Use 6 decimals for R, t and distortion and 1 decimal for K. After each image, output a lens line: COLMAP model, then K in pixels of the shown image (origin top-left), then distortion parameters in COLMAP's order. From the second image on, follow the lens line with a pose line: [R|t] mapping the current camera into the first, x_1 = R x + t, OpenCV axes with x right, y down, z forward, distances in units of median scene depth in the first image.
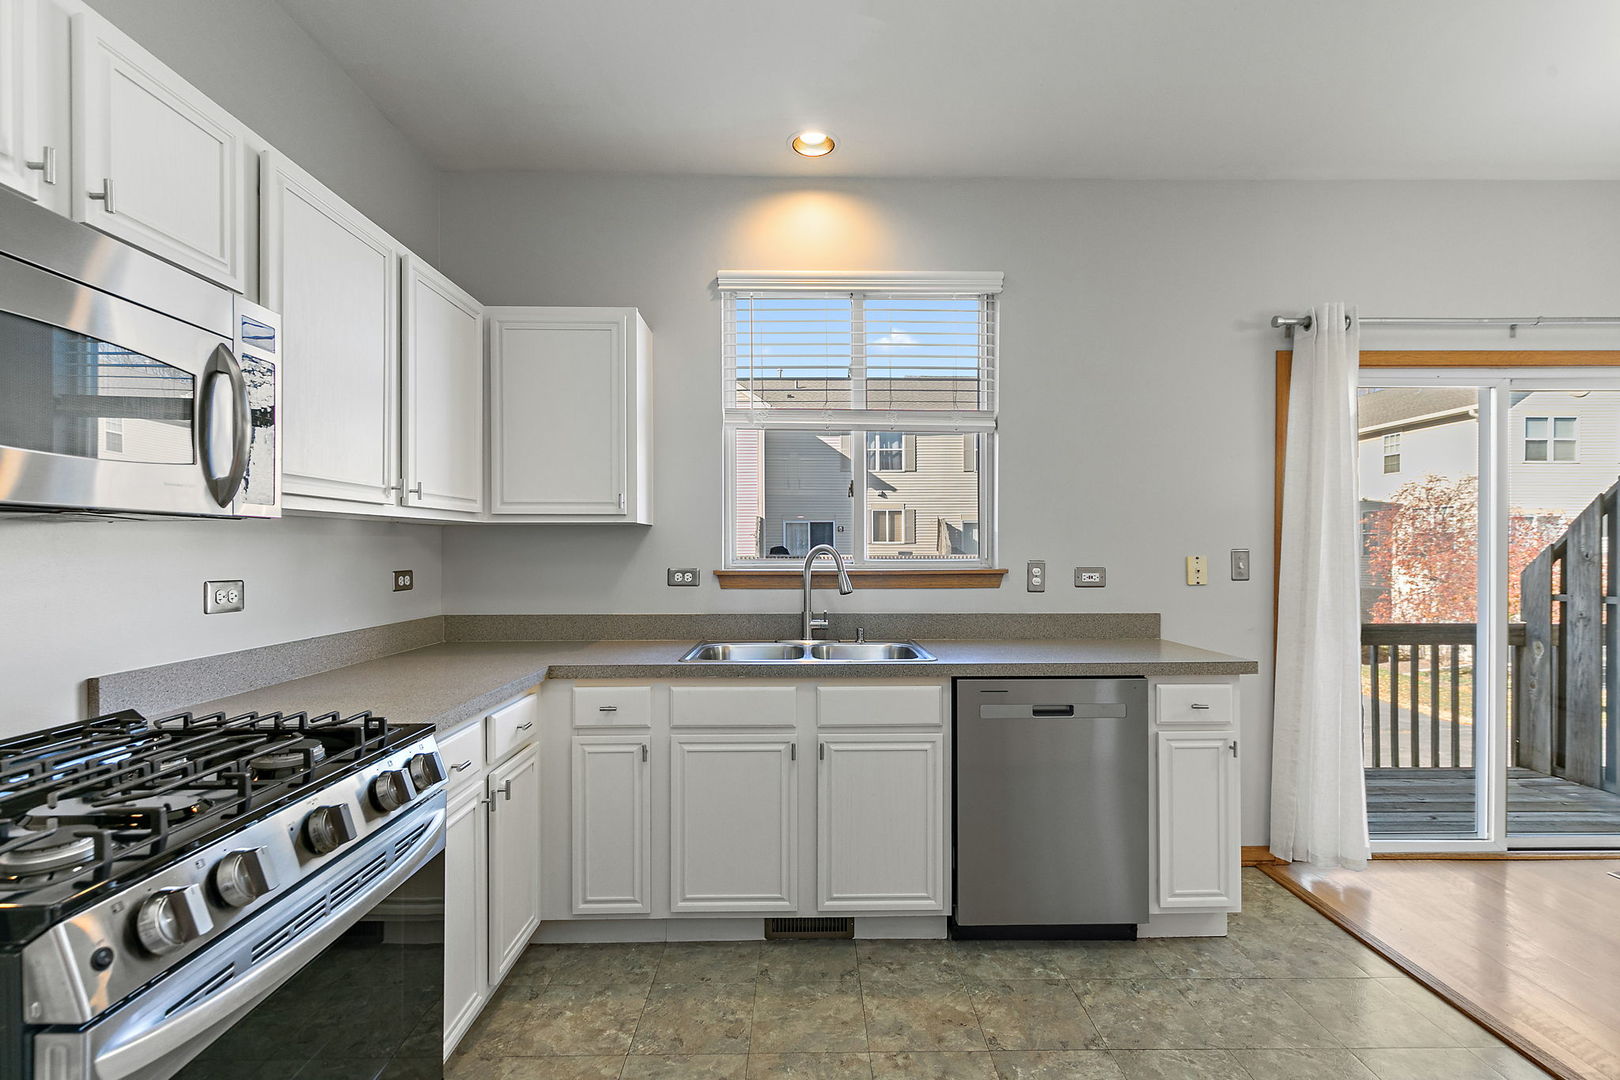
lens RADIAL K [[740.8, 0, 803.5], [0, 740.8, 545.4], [0, 0, 1]] dist [0.005466, 0.000457]
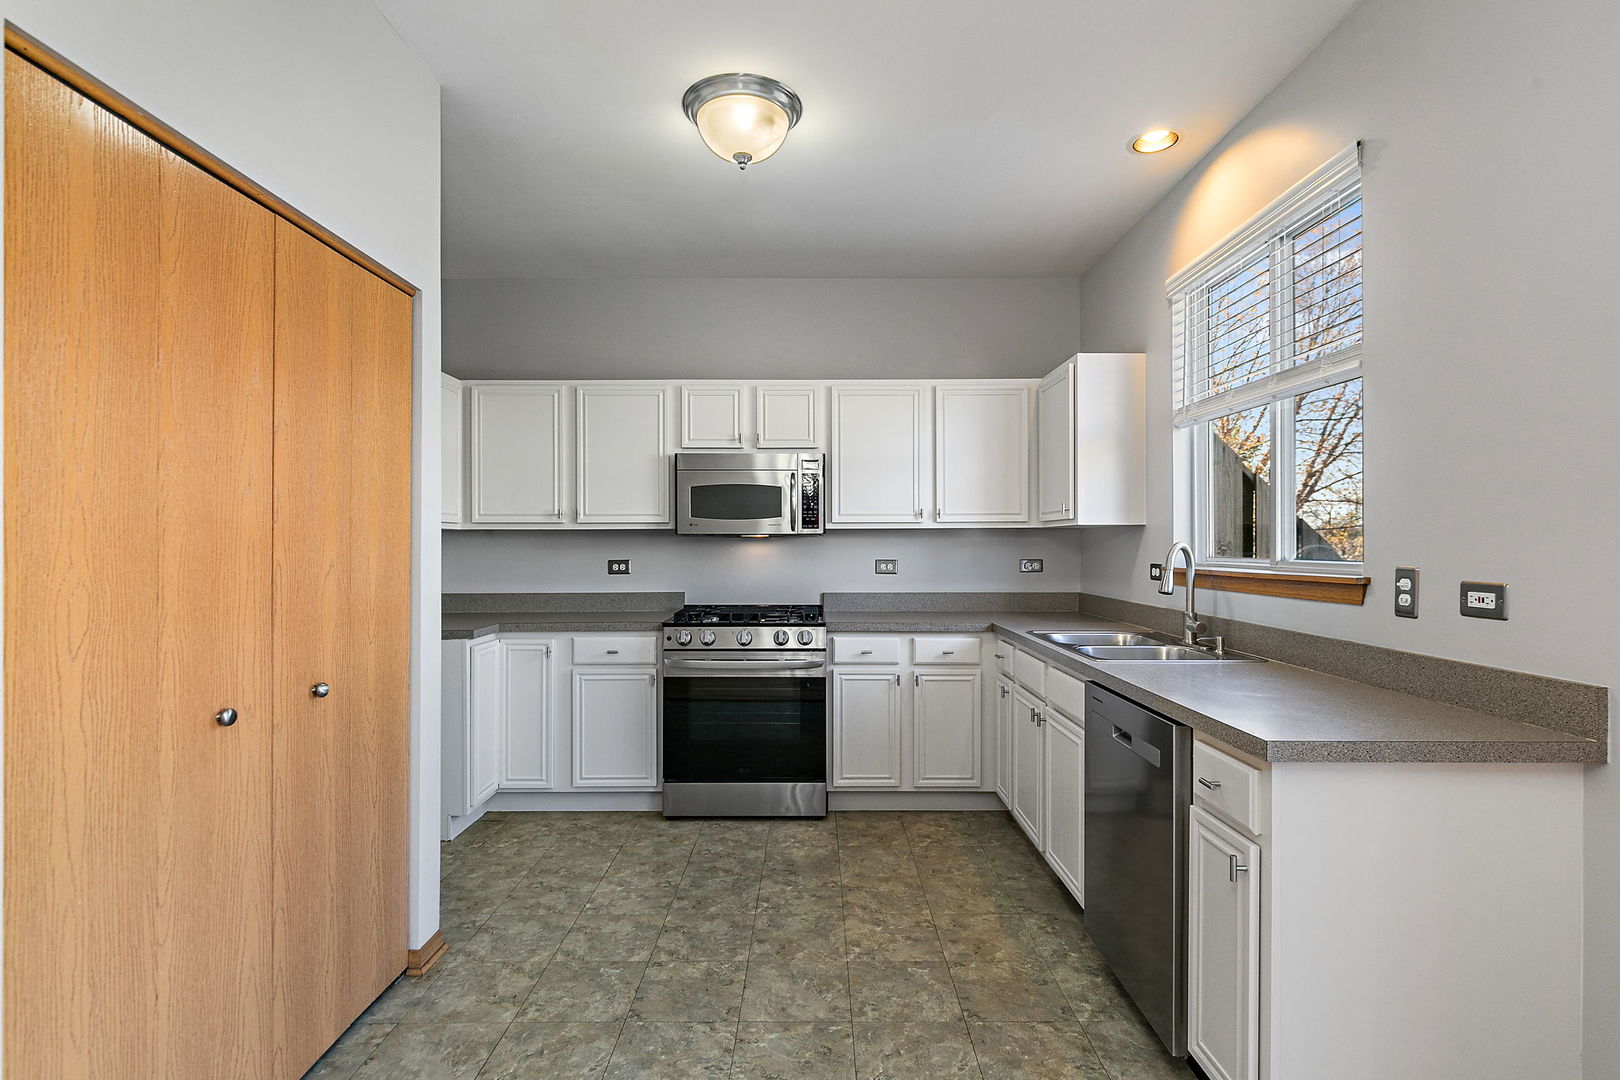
lens RADIAL K [[740.8, 0, 801.4], [0, 740.8, 542.2], [0, 0, 1]] dist [0.005466, 0.000457]
pose [[-0.002737, -0.000695, -0.999996, 0.956826], [0.003925, 0.999992, -0.000706, -0.001821], [0.999989, -0.003927, -0.002734, 0.504222]]
